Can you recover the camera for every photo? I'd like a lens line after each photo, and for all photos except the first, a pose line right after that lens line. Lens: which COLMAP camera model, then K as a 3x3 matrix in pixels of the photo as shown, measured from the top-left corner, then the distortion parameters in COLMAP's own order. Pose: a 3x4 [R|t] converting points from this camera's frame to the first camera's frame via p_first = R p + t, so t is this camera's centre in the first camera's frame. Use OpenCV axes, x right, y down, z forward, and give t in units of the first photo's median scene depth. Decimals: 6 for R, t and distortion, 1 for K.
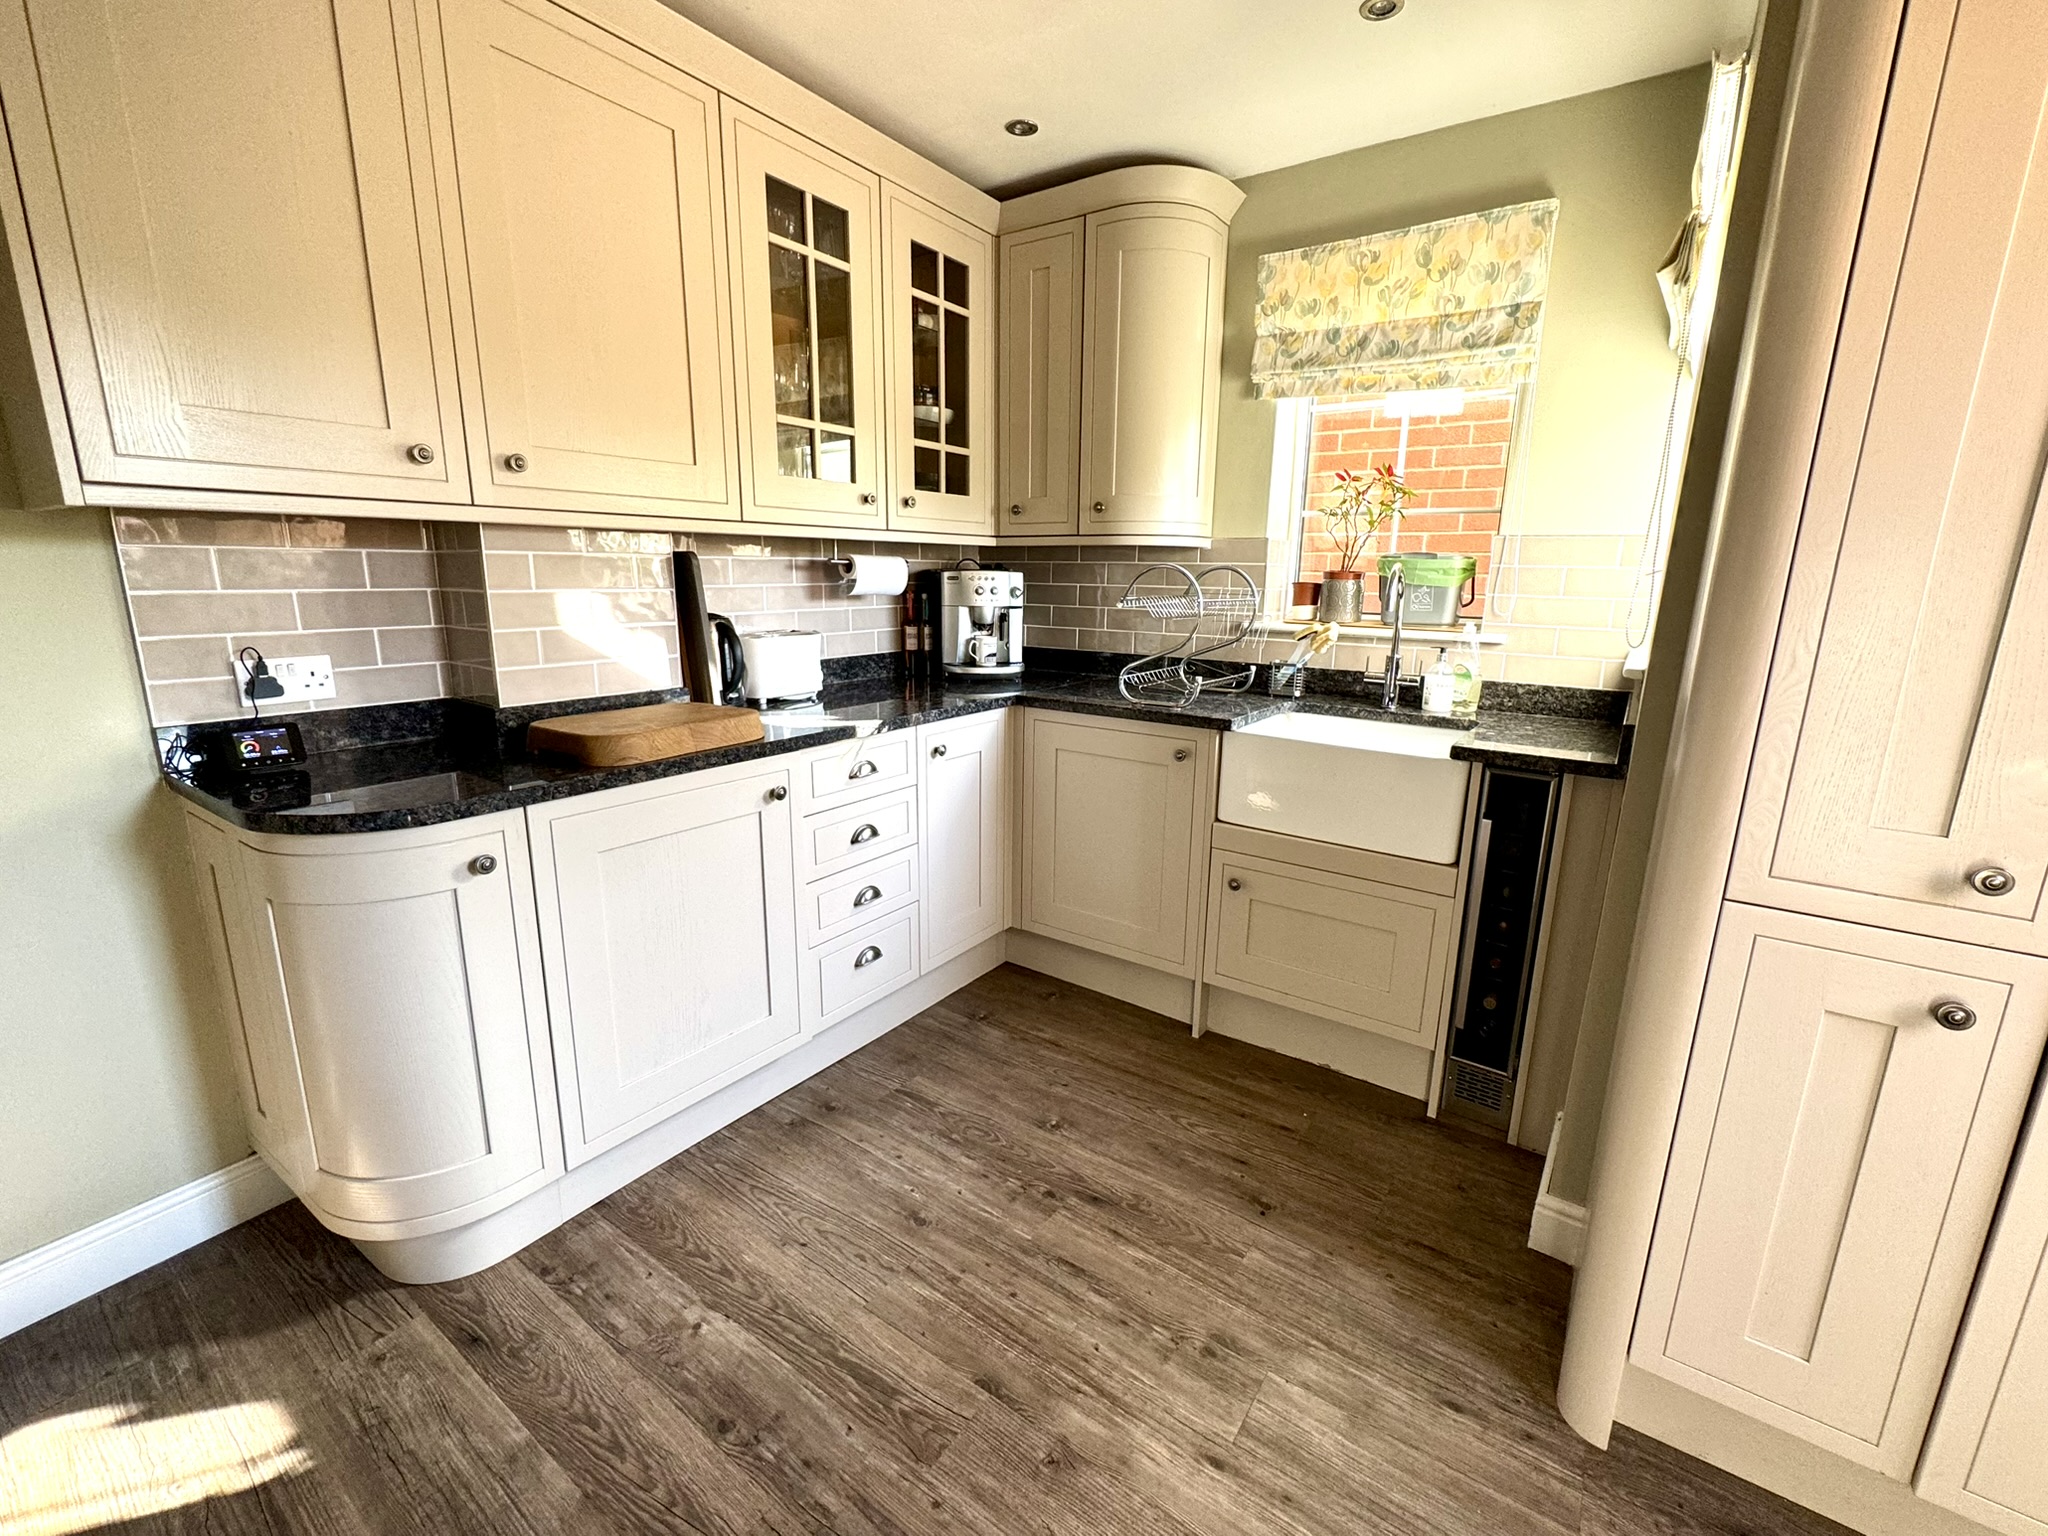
lens RADIAL K [[875.4, 0, 1030.6], [0, 875.4, 767.2], [0, 0, 1]] dist [-0.002484, 0.000210]
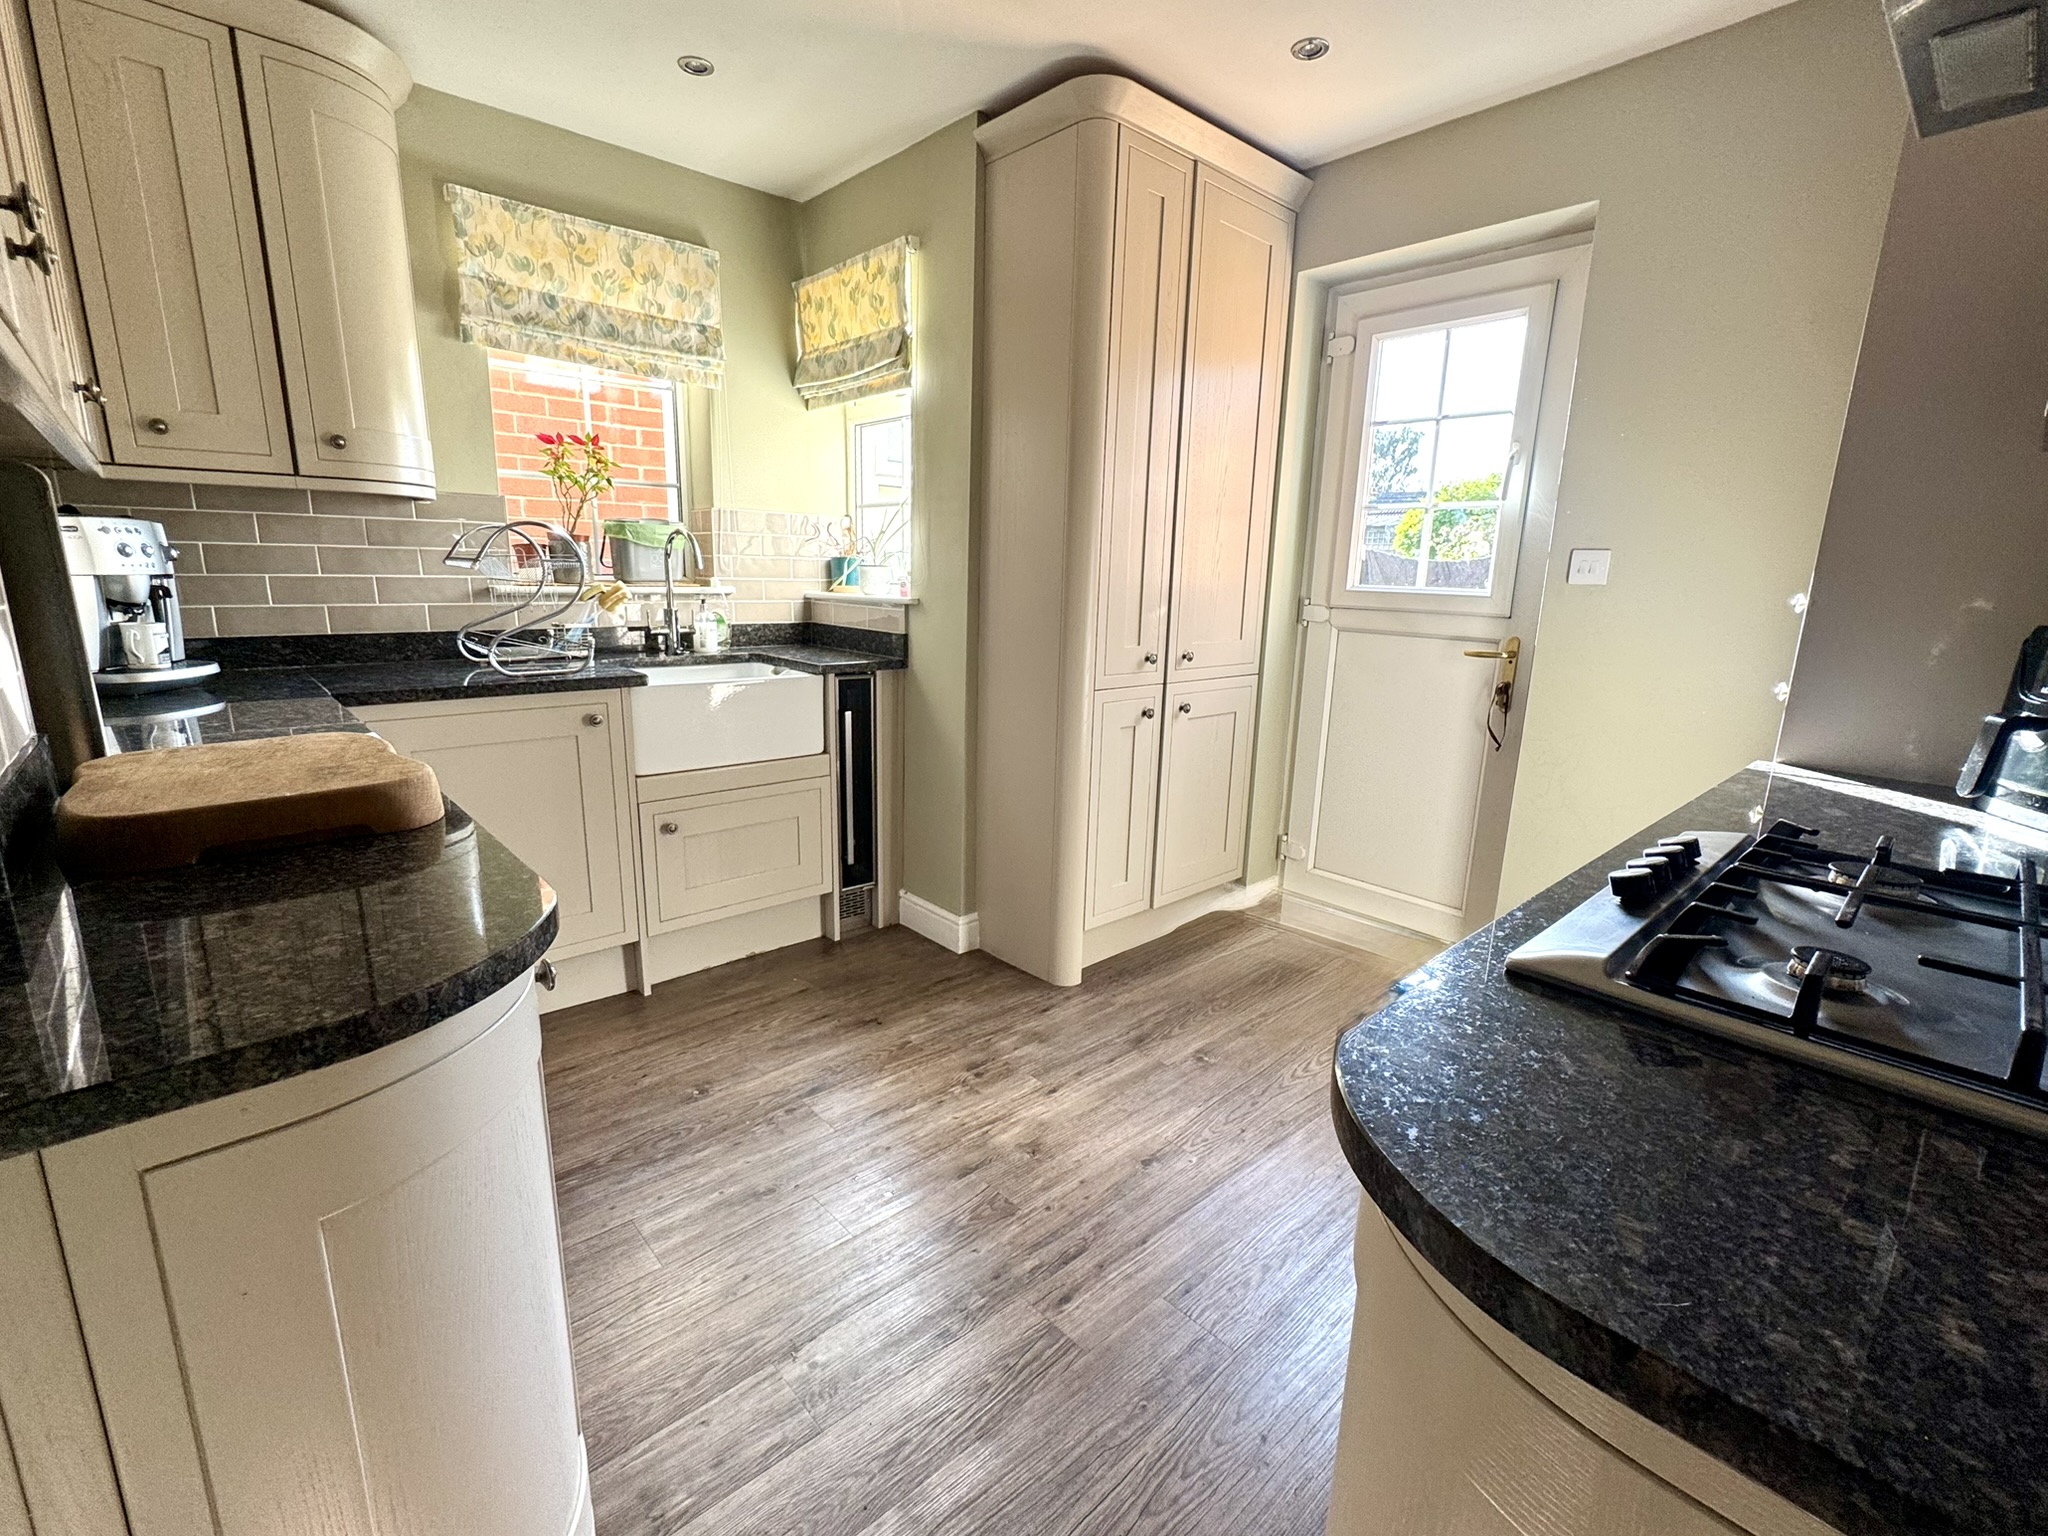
lens RADIAL K [[899.5, 0, 1024.0], [0, 899.5, 768.0], [0, 0, 1]] dist [-0.003256, -0.000102]
pose [[0.218687, -0.222423, 0.950107, -0.728852], [0.195450, 0.963928, 0.180672, -0.053482], [-0.956021, 0.146188, 0.254271, 0.315575]]
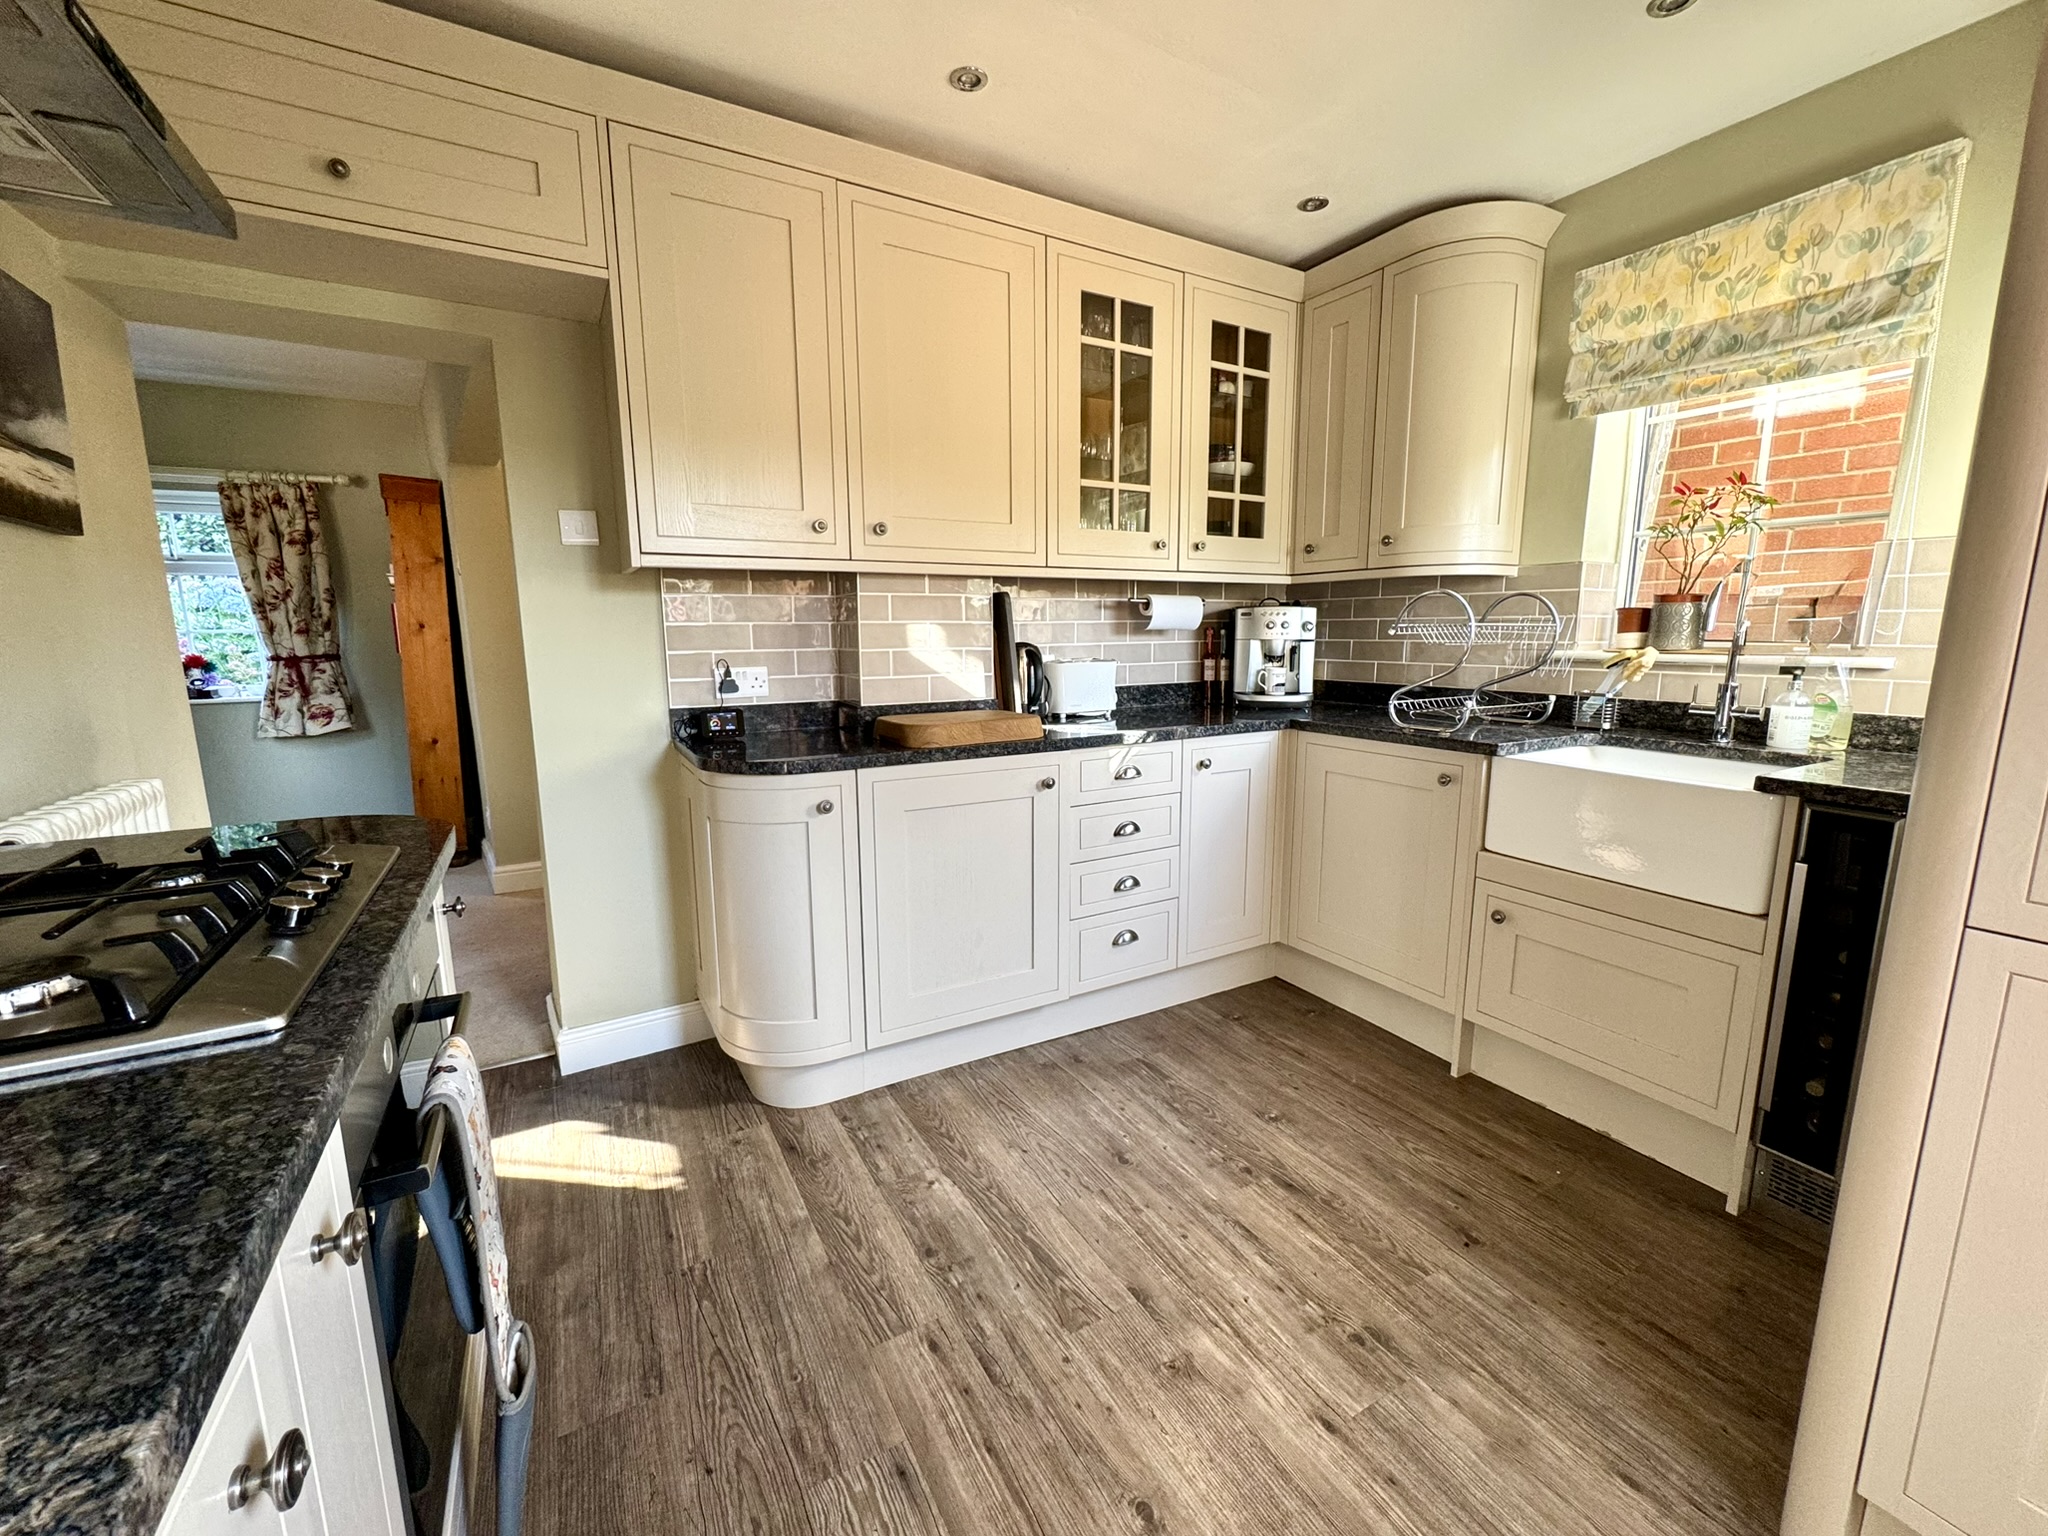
lens RADIAL K [[838.7, 0, 1029.6], [0, 838.7, 769.3], [0, 0, 1]] dist [-0.003314, 0.000229]
pose [[0.902343, 0.052070, -0.427862, 0.161678], [-0.076920, 0.996194, -0.040986, 0.052069], [0.424100, 0.069894, 0.902914, -0.058177]]
